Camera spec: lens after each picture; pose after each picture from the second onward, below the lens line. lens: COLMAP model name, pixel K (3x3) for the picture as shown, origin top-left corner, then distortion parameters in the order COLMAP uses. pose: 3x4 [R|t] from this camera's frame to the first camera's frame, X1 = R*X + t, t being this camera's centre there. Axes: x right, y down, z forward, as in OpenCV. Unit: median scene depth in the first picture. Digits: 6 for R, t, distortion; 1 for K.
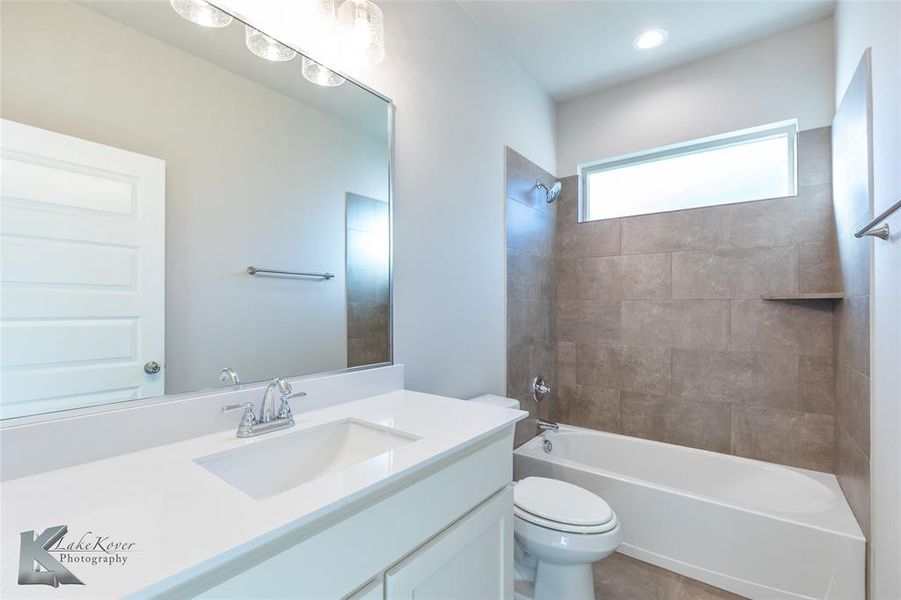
lens RADIAL K [[406.6, 0, 460.7], [0, 406.6, 303.3], [0, 0, 1]] dist [0.009972, -0.001868]
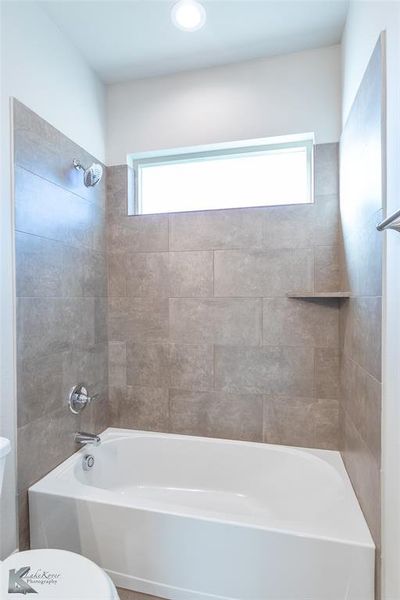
lens RADIAL K [[312.6, 0, 208.0], [0, 312.6, 300.0], [0, 0, 1]] dist [0.018193, 0.001039]
pose [[0.924083, -0.006957, 0.382129, 0.218827], [0.001463, 0.999891, 0.014666, -0.013980], [-0.382190, -0.012994, 0.923992, 0.302573]]
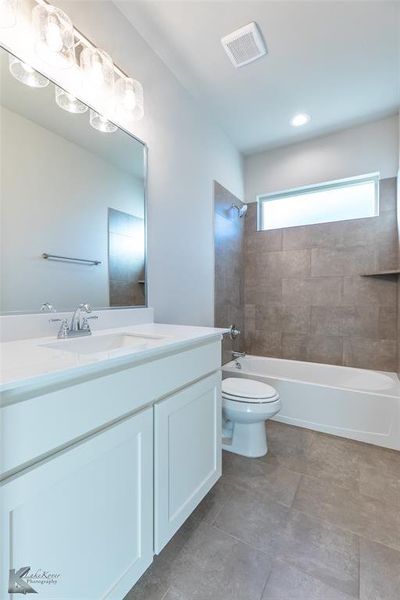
lens RADIAL K [[270.8, 0, 210.0], [0, 270.8, 297.4], [0, 0, 1]] dist [0.009972, -0.001868]
pose [[0.993466, -0.000014, 0.114129, -0.027966], [-0.001273, 0.999936, 0.011210, 0.067997], [-0.114122, -0.011282, 0.993403, -0.073783]]
